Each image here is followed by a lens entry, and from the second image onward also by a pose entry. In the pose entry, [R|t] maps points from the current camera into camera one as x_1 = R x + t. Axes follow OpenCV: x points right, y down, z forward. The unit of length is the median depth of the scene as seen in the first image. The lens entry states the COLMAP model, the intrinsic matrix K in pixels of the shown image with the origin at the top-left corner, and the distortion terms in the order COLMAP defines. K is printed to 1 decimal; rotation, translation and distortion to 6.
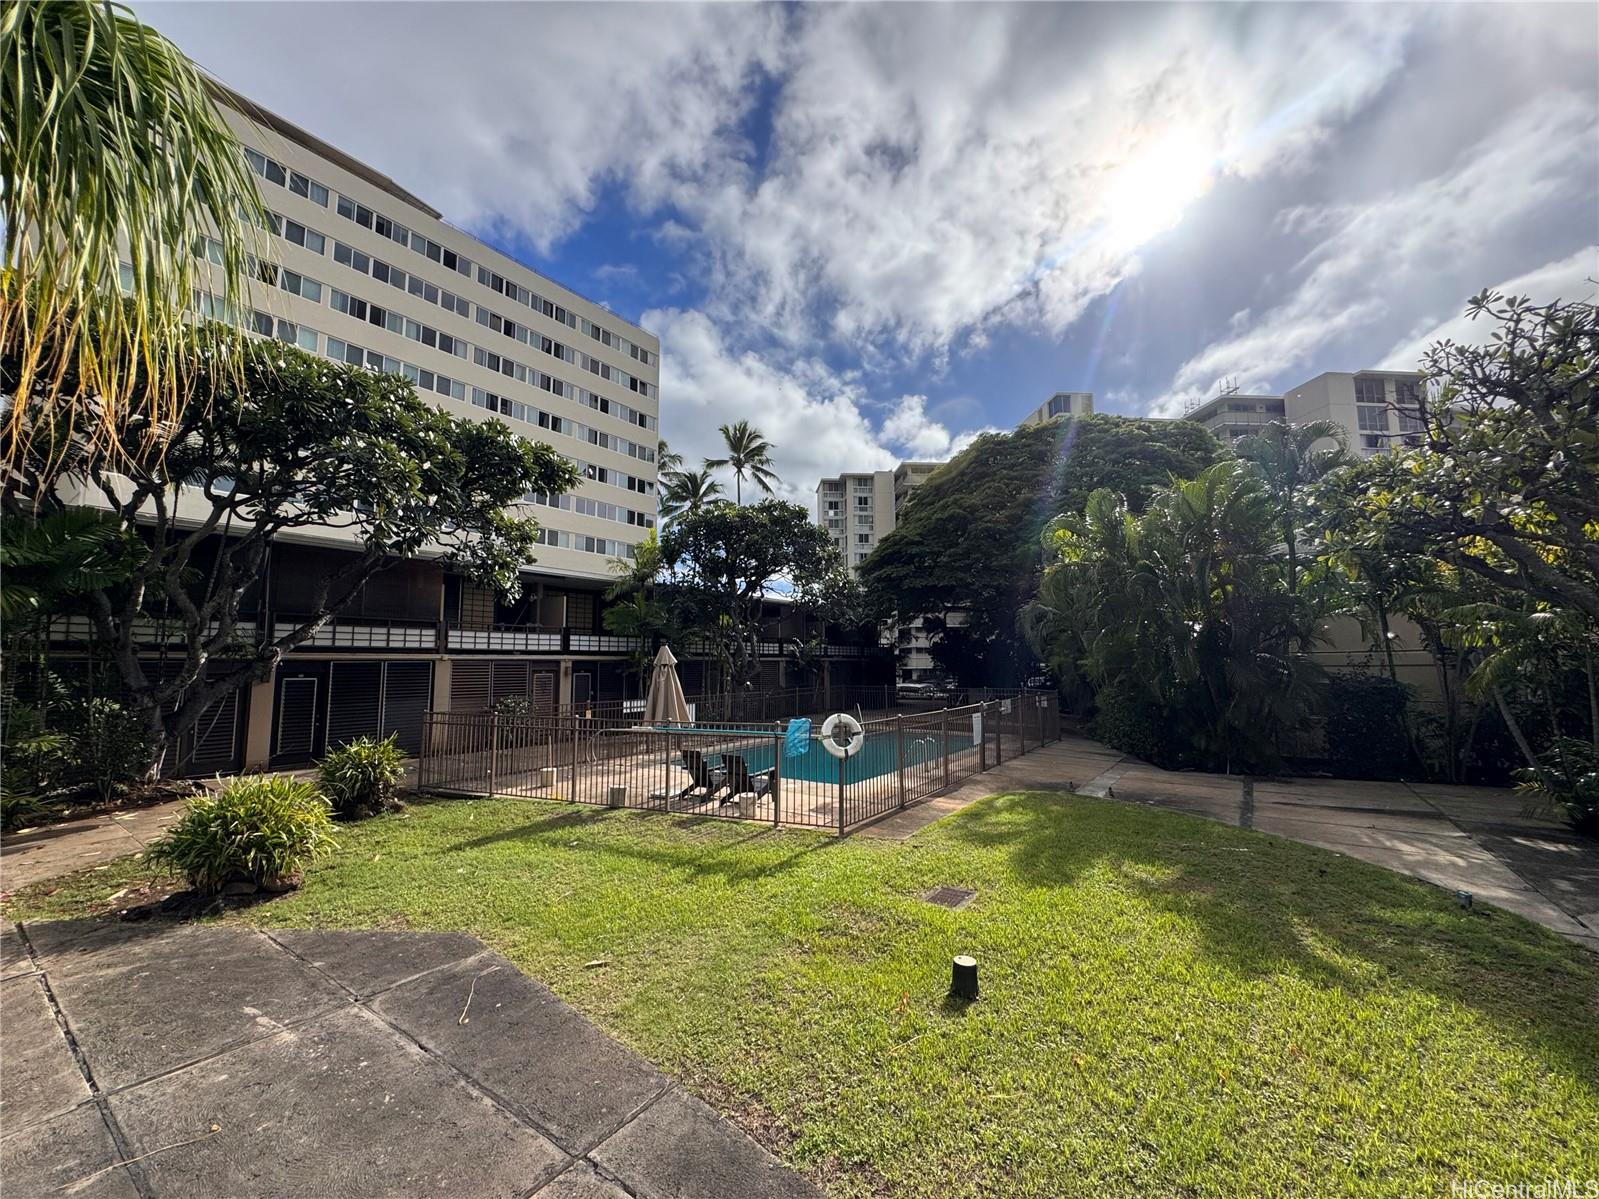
lens RADIAL K [[622.7, 0, 799.5], [0, 622.7, 599.5], [0, 0, 1]] dist [0.000254, 0.000074]
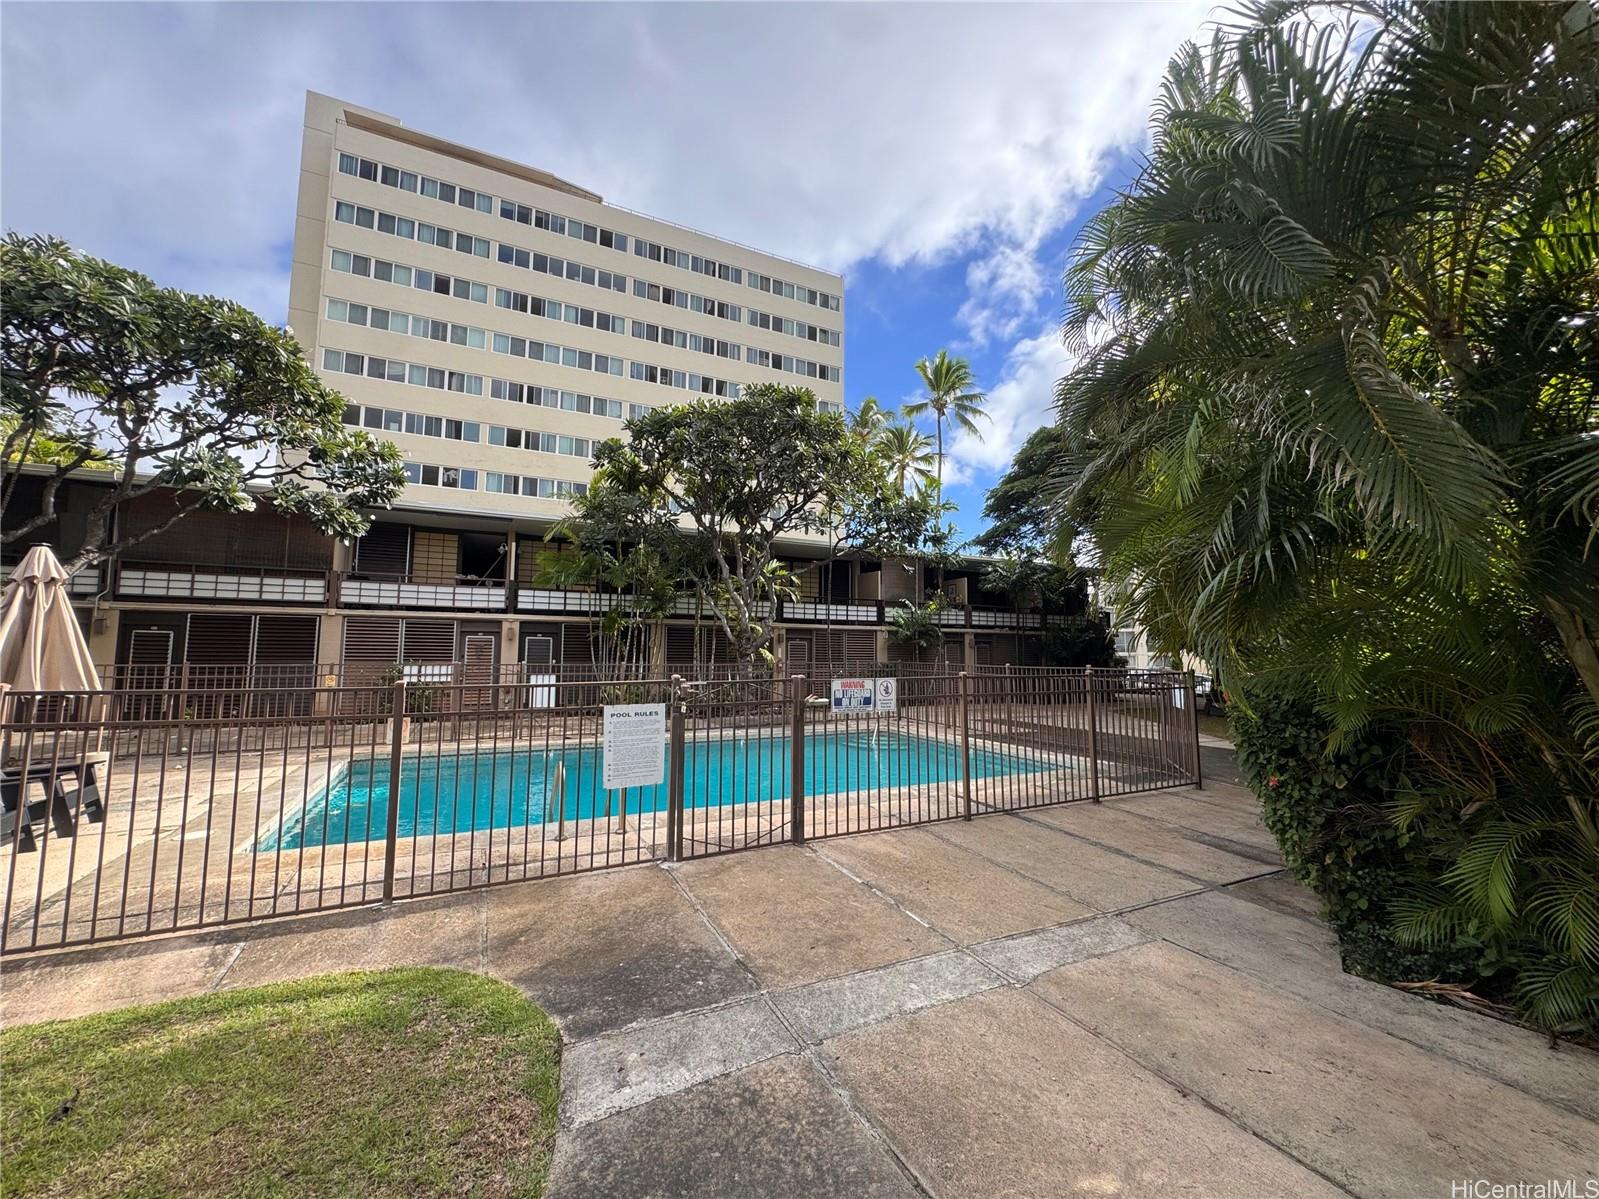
lens RADIAL K [[574.5, 0, 798.5], [0, 574.5, 618.2], [0, 0, 1]] dist [0.000884, 0.000006]
pose [[0.864866, 0.014584, -0.501791, 0.242571], [0.022443, 0.997455, 0.067671, 0.033682], [0.501501, -0.069788, 0.862338, 0.339208]]
